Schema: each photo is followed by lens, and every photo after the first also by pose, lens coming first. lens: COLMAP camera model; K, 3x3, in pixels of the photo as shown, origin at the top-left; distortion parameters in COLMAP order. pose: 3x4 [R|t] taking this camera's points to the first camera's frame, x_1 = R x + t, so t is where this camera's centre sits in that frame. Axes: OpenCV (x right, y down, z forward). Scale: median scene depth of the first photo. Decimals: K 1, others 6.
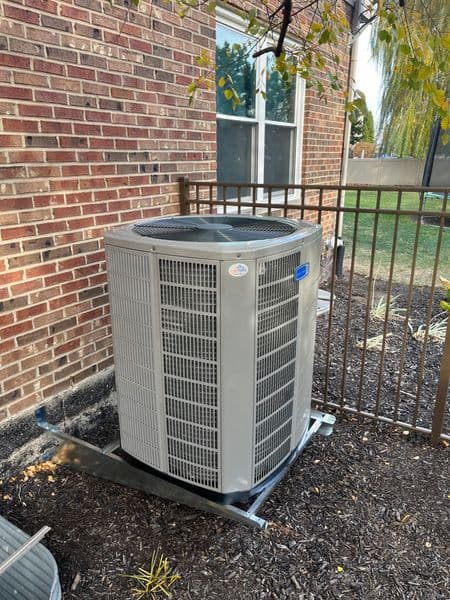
lens RADIAL K [[457.2, 0, 225.5], [0, 457.2, 302.2], [0, 0, 1]] dist [0.048528, -0.059661]
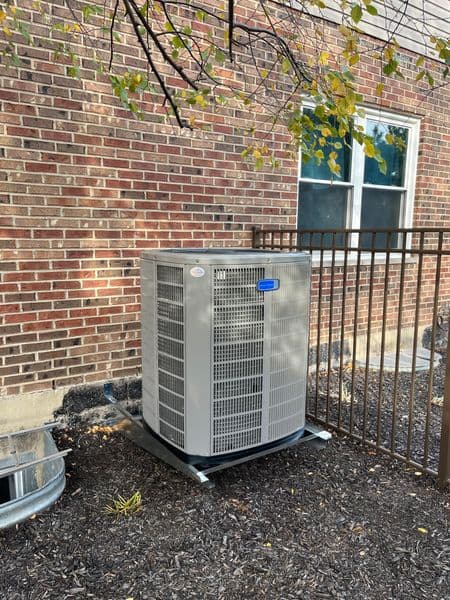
lens RADIAL K [[457.2, 0, 226.7], [0, 457.2, 302.1], [0, 0, 1]] dist [0.048528, -0.059661]
pose [[0.910161, 0.072923, -0.407785, 0.447698], [-0.137355, 0.981821, -0.130997, 0.123848], [0.390819, 0.175240, 0.903632, -0.127212]]
